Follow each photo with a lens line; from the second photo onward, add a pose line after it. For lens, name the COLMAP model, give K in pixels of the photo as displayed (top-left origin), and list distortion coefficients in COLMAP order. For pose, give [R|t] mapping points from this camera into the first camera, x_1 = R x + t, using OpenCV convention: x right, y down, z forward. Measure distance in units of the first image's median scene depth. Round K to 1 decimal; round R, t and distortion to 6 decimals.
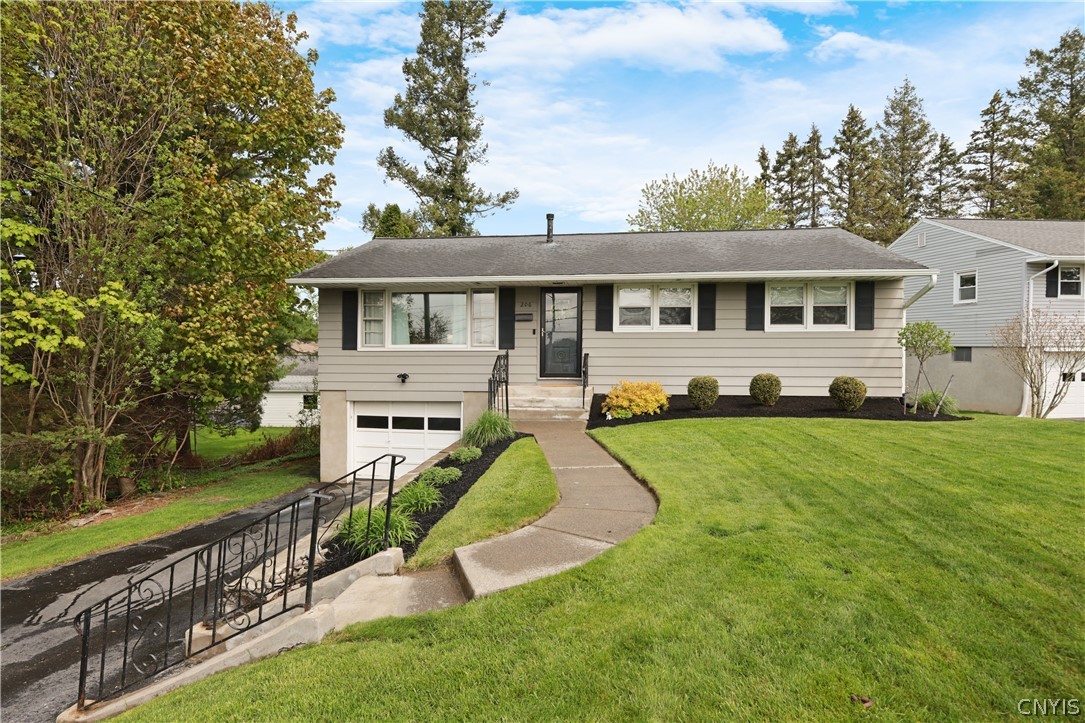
lens RADIAL K [[621.7, 0, 542.5], [0, 621.7, 361.5], [0, 0, 1]] dist [0.003862, 0.000325]
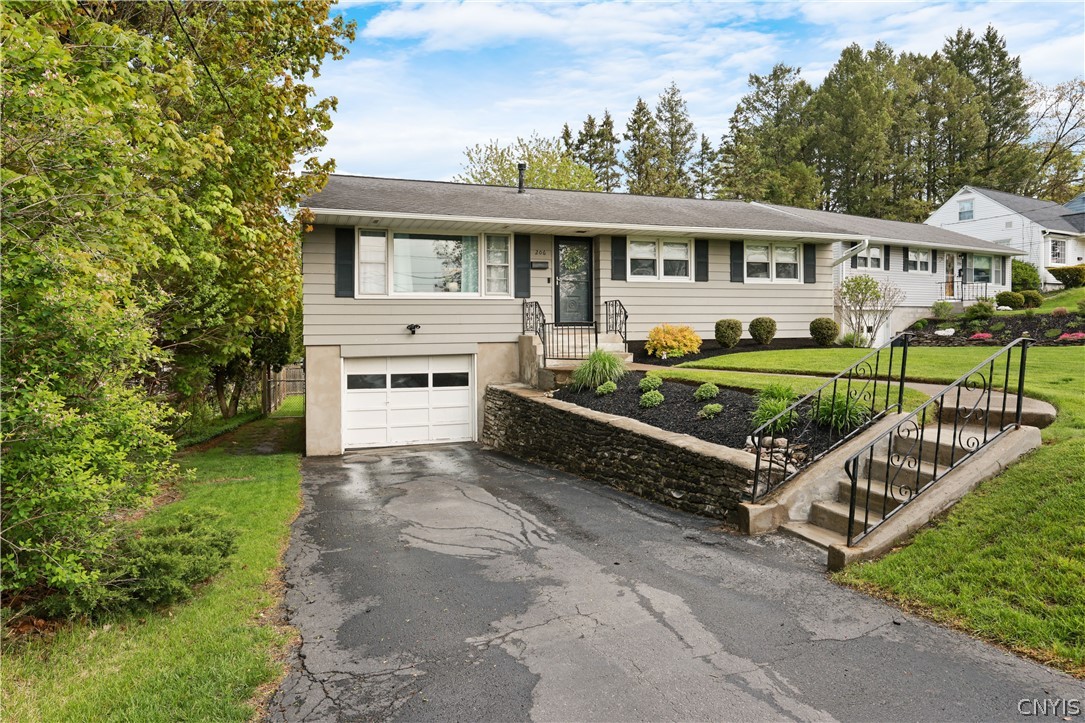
lens RADIAL K [[668.4, 0, 554.1], [0, 668.4, 343.6], [0, 0, 1]] dist [0.001942, -0.000011]
pose [[0.890501, -0.019230, 0.454575, -0.483126], [0.020942, 0.999780, 0.001270, 0.050652], [-0.454500, 0.008389, 0.890707, 0.049598]]
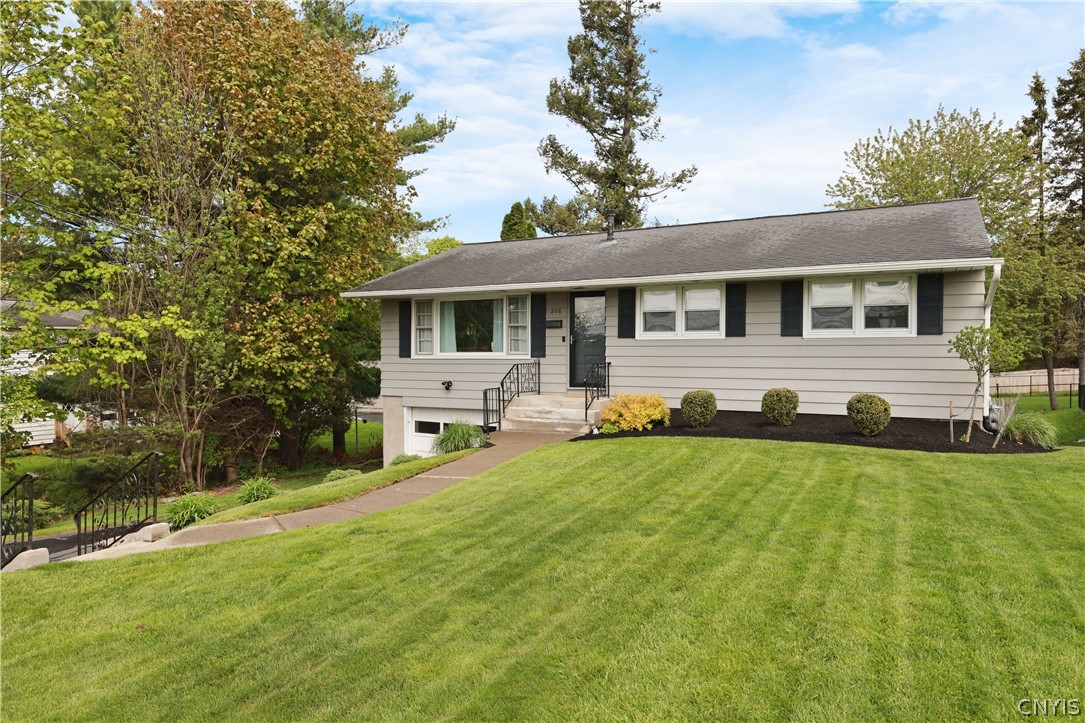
lens RADIAL K [[726.8, 0, 542.5], [0, 726.8, 361.5], [0, 0, 1]] dist [0.002174, 0.000171]
pose [[0.927487, 0.003112, -0.373842, 0.366910], [-0.002537, 0.999995, 0.002032, -0.015524], [0.373846, -0.000936, 0.927490, -0.045204]]
